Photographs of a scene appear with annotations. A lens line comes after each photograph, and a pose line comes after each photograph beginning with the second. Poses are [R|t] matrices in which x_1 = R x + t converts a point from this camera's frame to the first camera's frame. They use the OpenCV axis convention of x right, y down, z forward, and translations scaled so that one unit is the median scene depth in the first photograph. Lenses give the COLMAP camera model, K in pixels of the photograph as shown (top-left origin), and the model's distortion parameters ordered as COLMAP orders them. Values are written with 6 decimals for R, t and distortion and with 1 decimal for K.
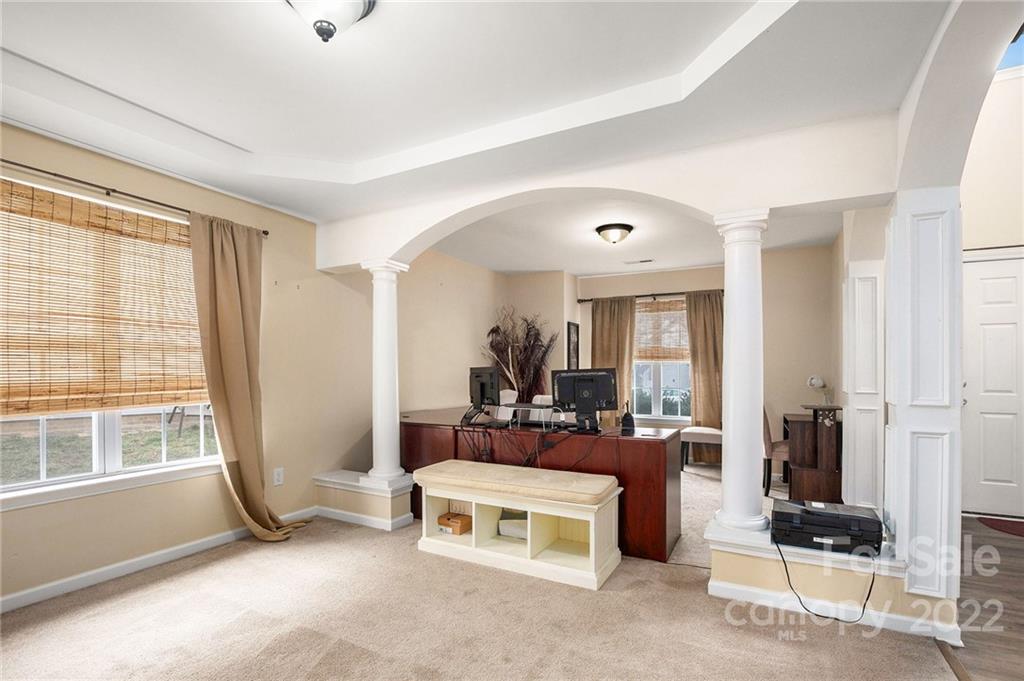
lens RADIAL K [[477.8, 0, 509.4], [0, 477.8, 372.7], [0, 0, 1]] dist [-0.020183, 0.000234]
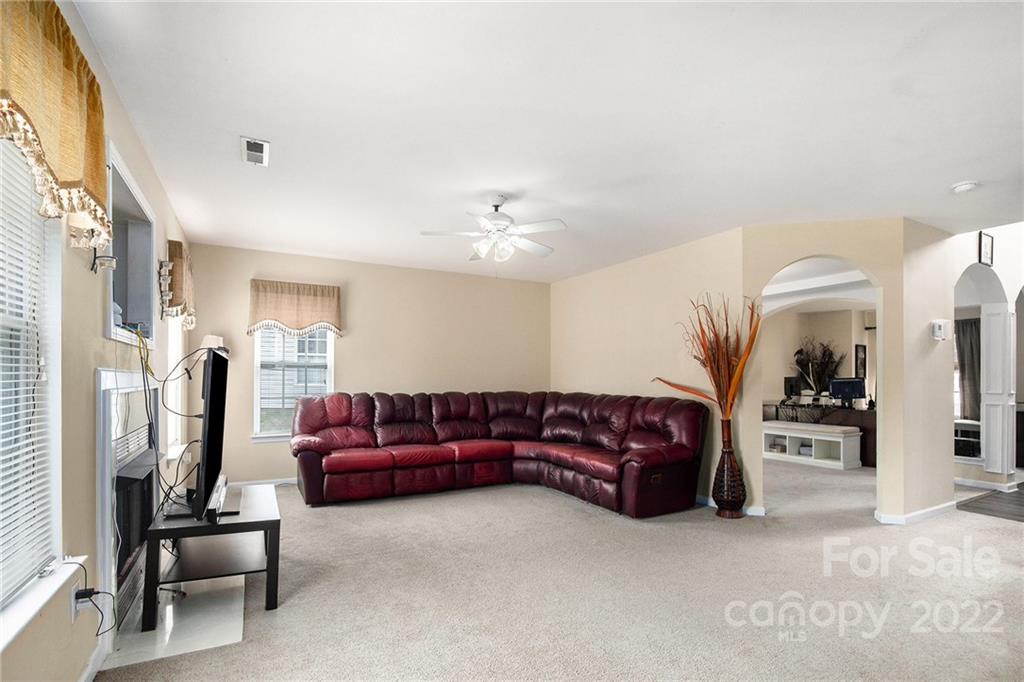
lens RADIAL K [[482.2, 0, 525.2], [0, 482.2, 373.2], [0, 0, 1]] dist [-0.045076, -0.000079]
pose [[0.846264, -0.002849, -0.532756, 0.063463], [-0.002851, 0.999947, -0.009875, -0.005054], [0.532756, 0.009876, 0.846211, -1.323807]]
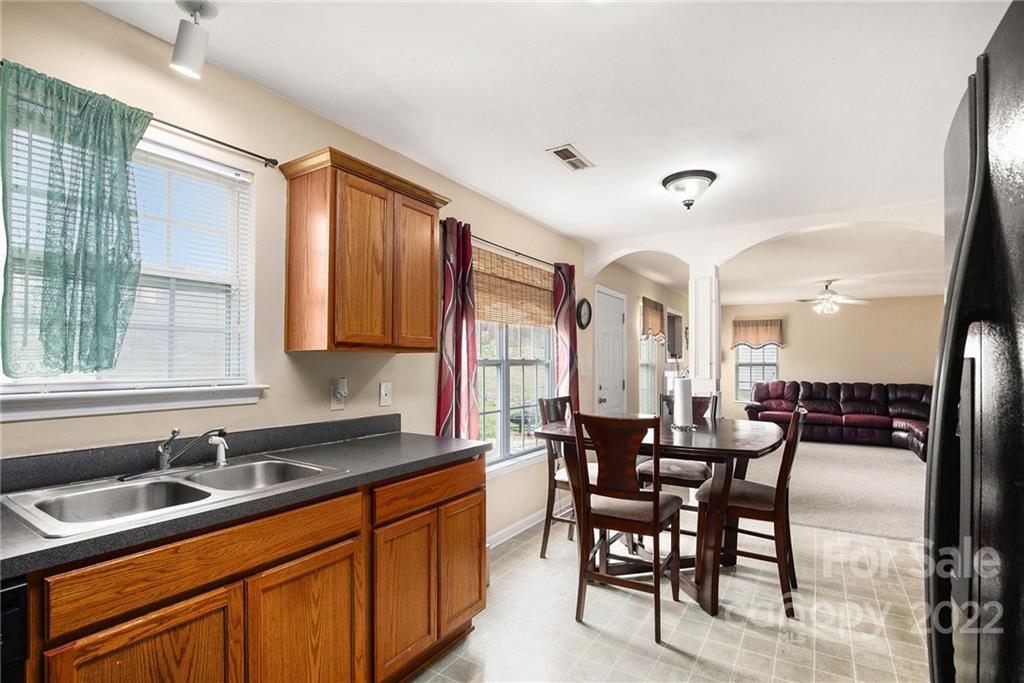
lens RADIAL K [[489.1, 0, 513.0], [0, 489.1, 356.9], [0, 0, 1]] dist [-0.027911, 0.000065]
pose [[-0.068703, -0.012768, -0.997555, 1.444994], [-0.007195, 0.999898, -0.012303, -0.042146], [0.997611, 0.006332, -0.068788, -1.626837]]
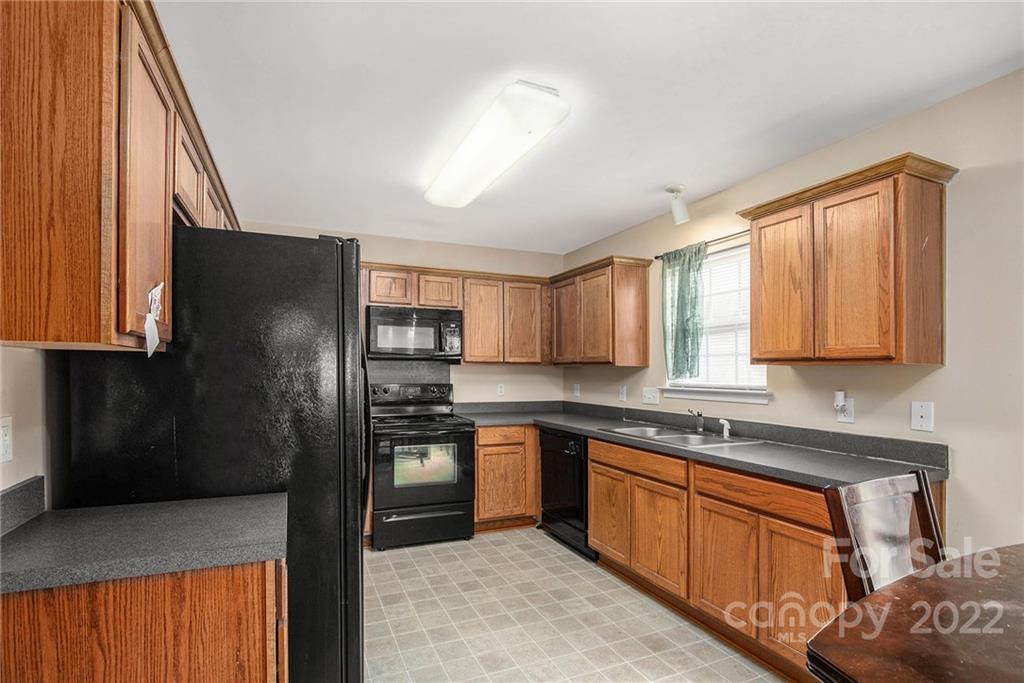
lens RADIAL K [[477.8, 0, 509.4], [0, 477.8, 373.7], [0, 0, 1]] dist [-0.020183, 0.000234]
pose [[-0.794416, -0.014399, 0.607203, 0.818058], [-0.011203, 0.999896, 0.009055, -0.044257], [-0.607271, 0.000391, -0.794495, -1.146751]]
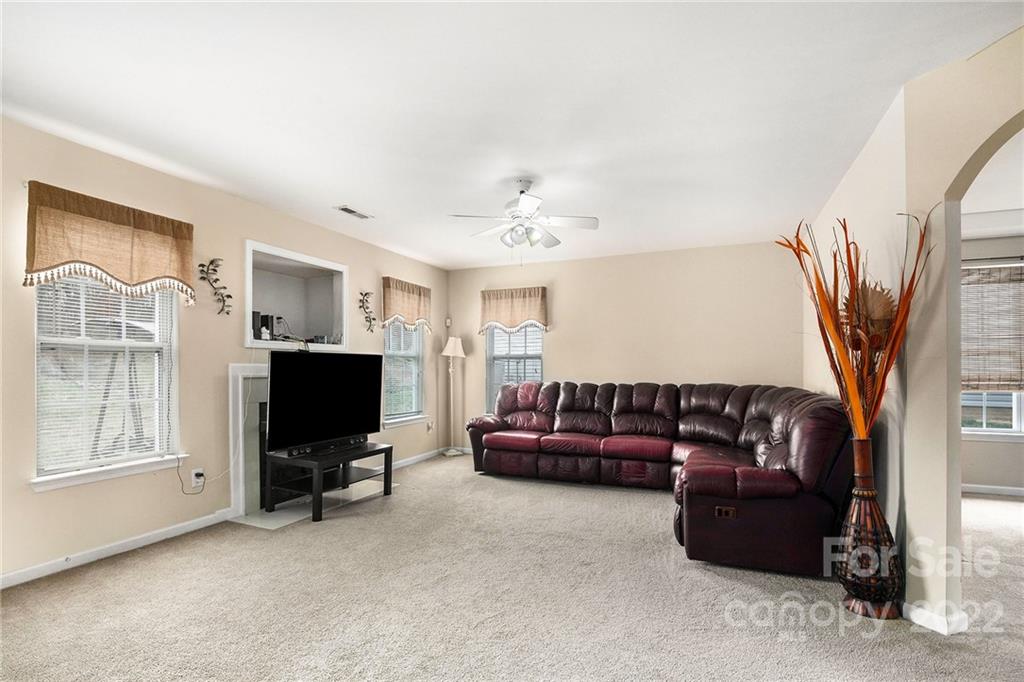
lens RADIAL K [[491.0, 0, 512.2], [0, 491.0, 367.1], [0, 0, 1]] dist [-0.024922, -0.000312]
pose [[0.084921, -0.003604, -0.996381, 0.459510], [0.001013, 0.999993, -0.003531, -0.001877], [0.996387, -0.000709, 0.084924, -0.647417]]
